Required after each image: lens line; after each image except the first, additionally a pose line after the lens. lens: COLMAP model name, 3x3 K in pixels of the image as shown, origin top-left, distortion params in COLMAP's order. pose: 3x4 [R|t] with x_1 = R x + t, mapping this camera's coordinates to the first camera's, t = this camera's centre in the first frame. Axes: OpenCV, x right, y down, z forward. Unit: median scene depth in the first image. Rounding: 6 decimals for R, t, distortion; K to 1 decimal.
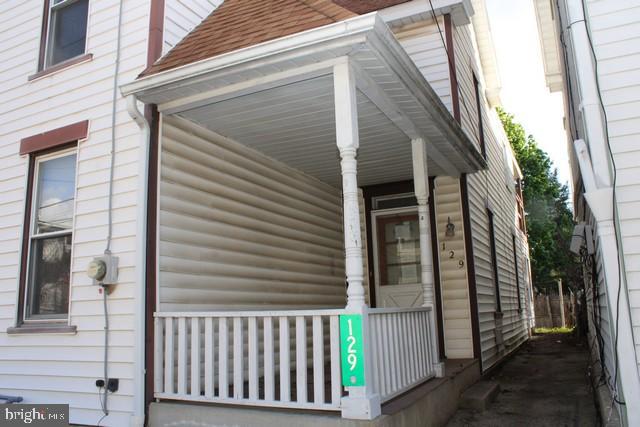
lens RADIAL K [[557.0, 0, 320.0], [0, 557.0, 213.5], [0, 0, 1]] dist [-0.148542, 0.012415]
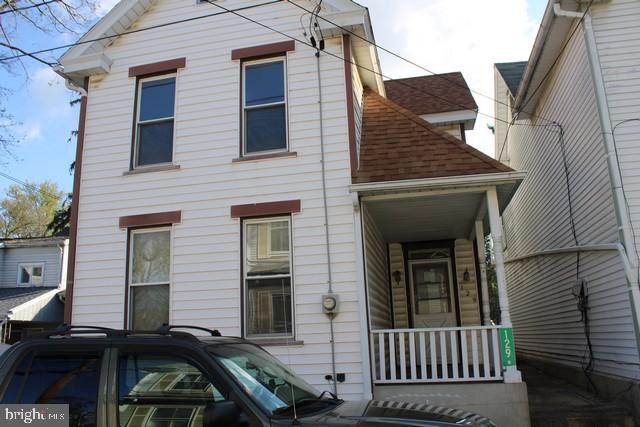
lens RADIAL K [[557.0, 0, 320.0], [0, 557.0, 213.5], [0, 0, 1]] dist [-0.148542, 0.012415]
pose [[0.968849, 0.056614, 0.241094, -0.680319], [-0.044005, 0.997383, -0.057367, -0.047687], [-0.243711, 0.044971, 0.968805, -0.434990]]
